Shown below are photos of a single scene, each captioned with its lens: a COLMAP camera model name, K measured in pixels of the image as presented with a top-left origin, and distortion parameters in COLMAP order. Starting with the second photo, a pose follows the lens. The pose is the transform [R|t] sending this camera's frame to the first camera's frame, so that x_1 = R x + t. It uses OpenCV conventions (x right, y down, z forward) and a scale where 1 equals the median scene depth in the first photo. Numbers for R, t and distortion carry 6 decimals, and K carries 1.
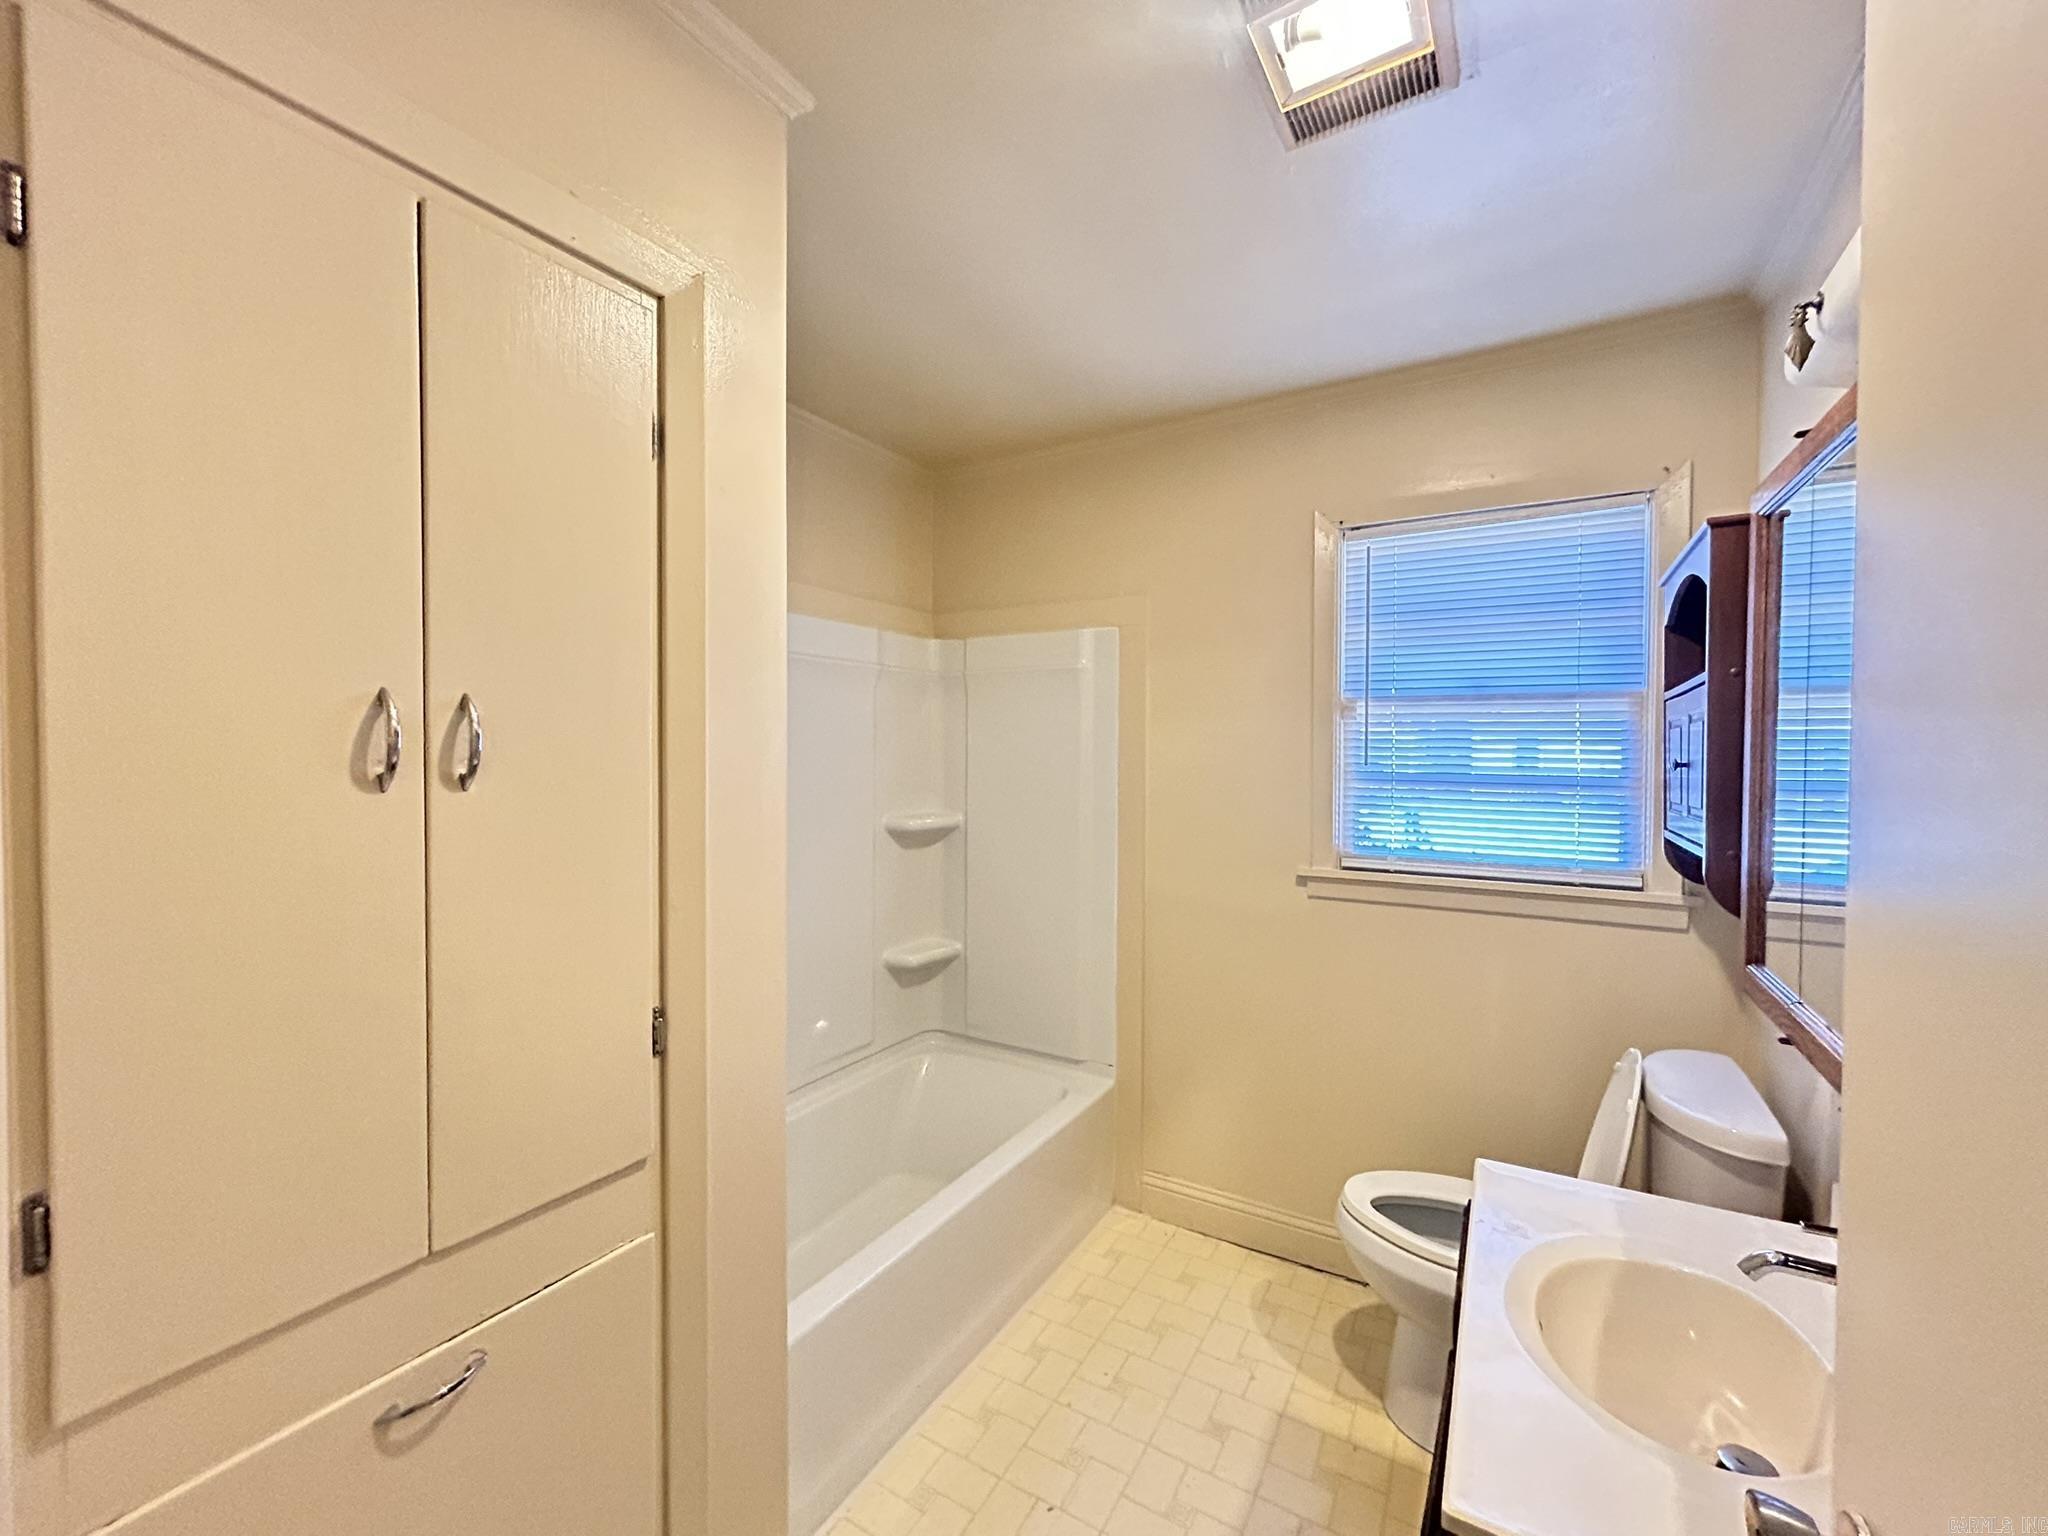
lens RADIAL K [[827.0, 0, 1023.8], [0, 827.0, 769.0], [0, 0, 1]] dist [-0.000180, 0.000870]
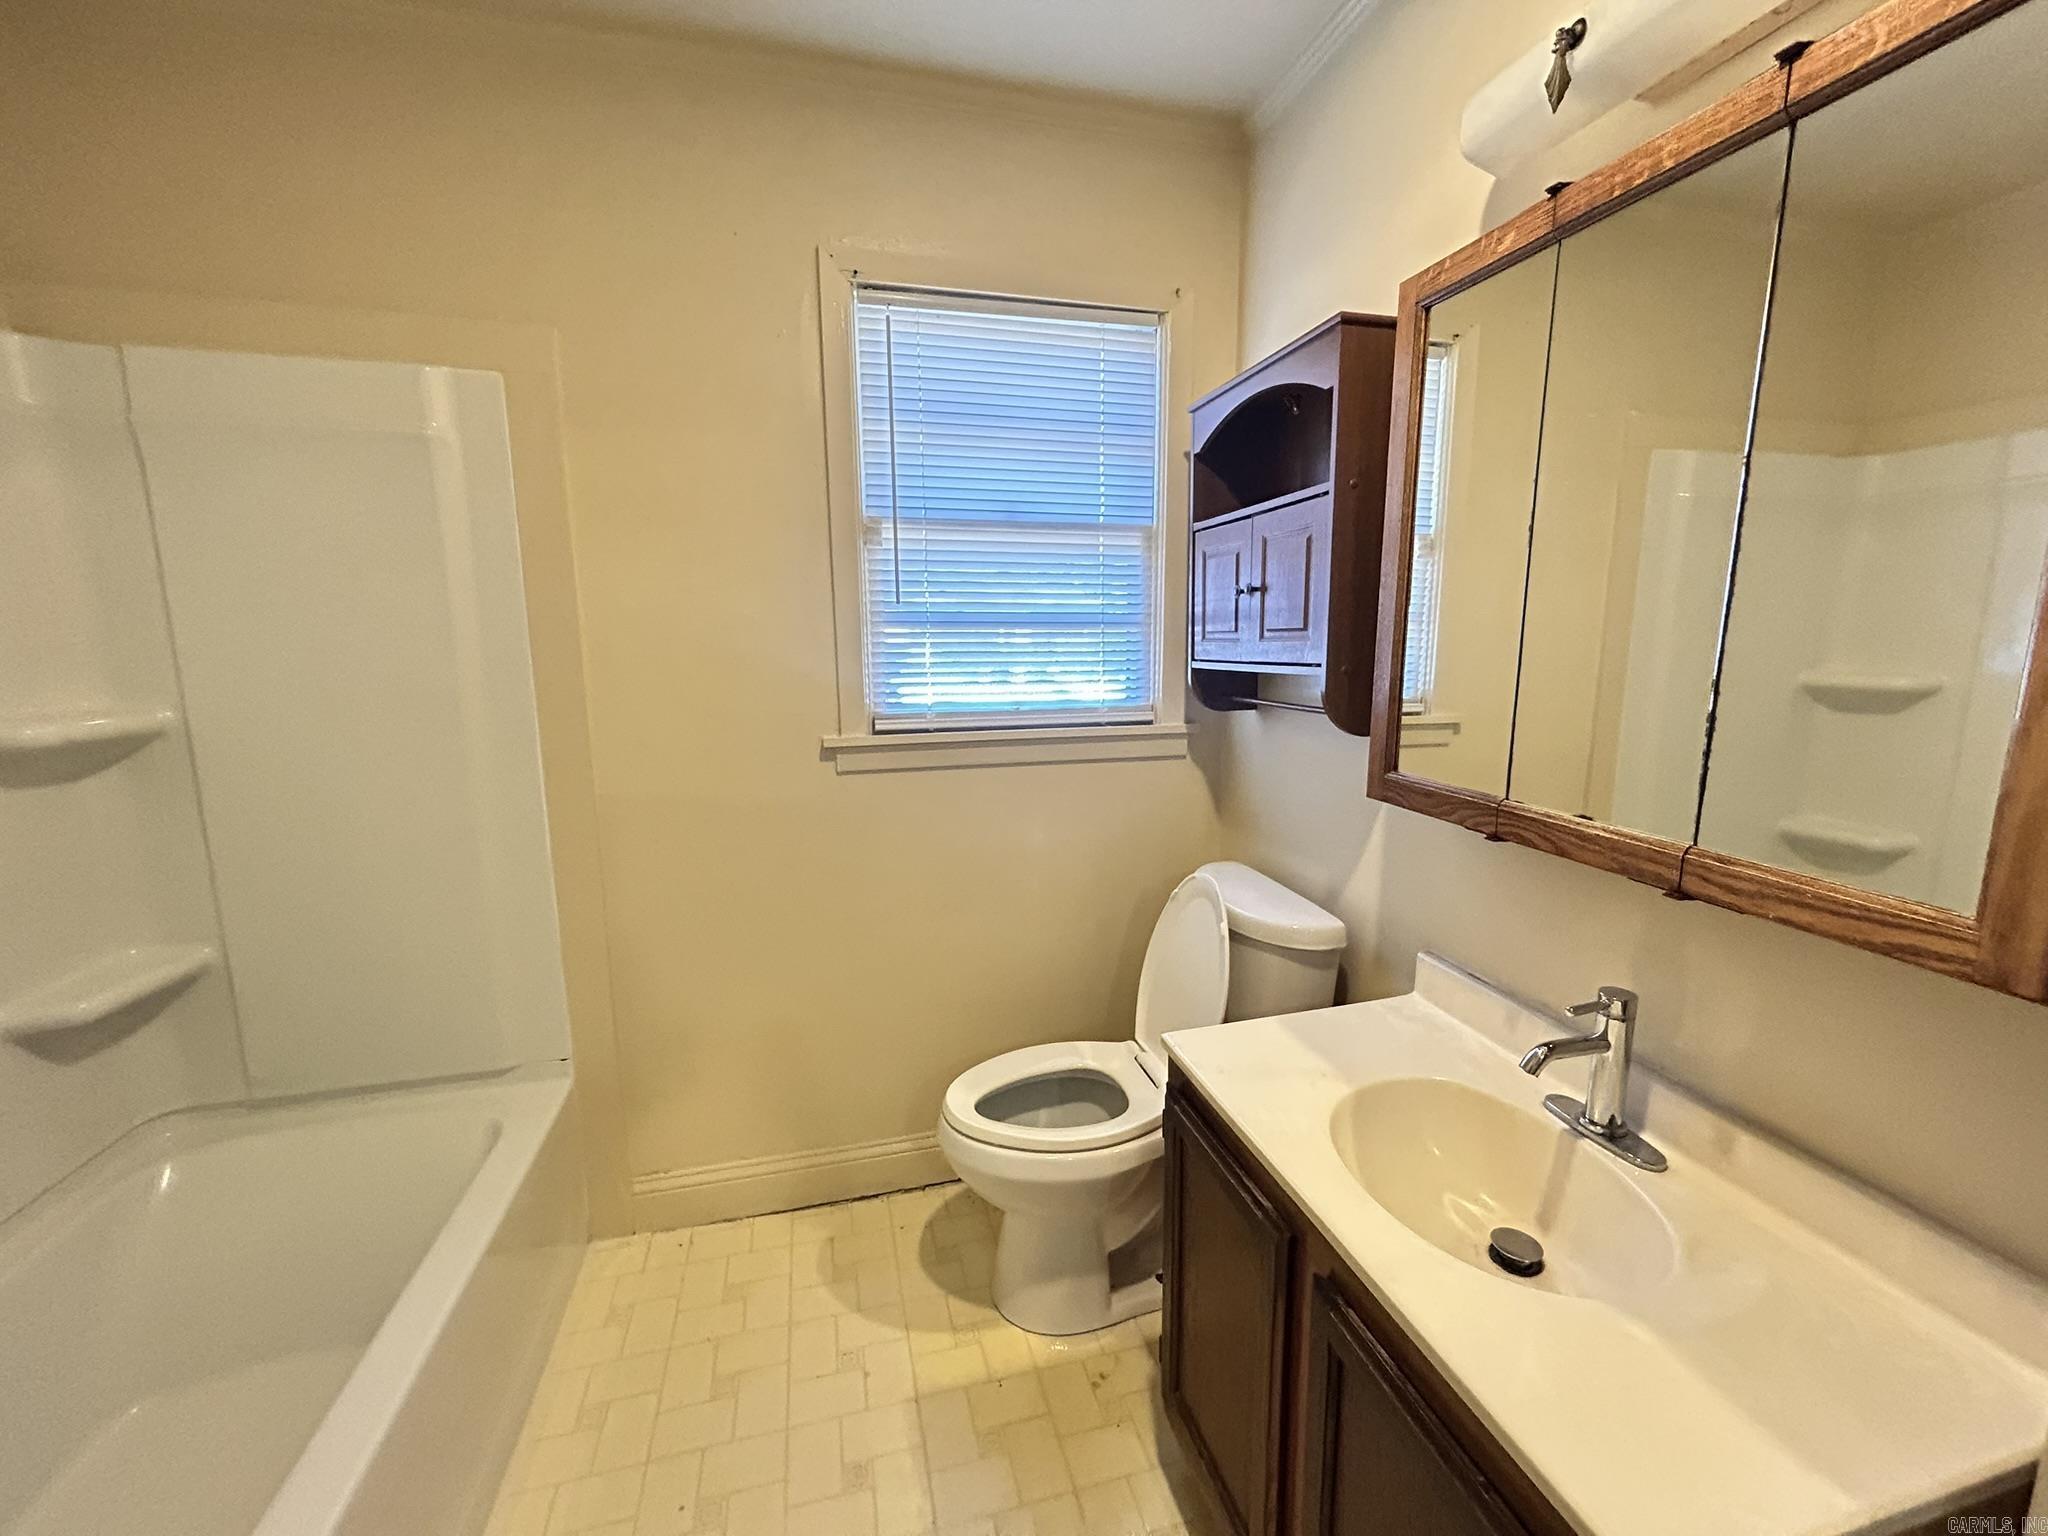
lens RADIAL K [[827.0, 0, 1024.7], [0, 827.0, 766.1], [0, 0, 1]] dist [-0.000180, 0.000870]
pose [[0.702555, -0.125033, 0.700559, -0.086478], [0.024850, 0.988154, 0.151442, 0.032823], [-0.711196, -0.088987, 0.697339, 0.328642]]
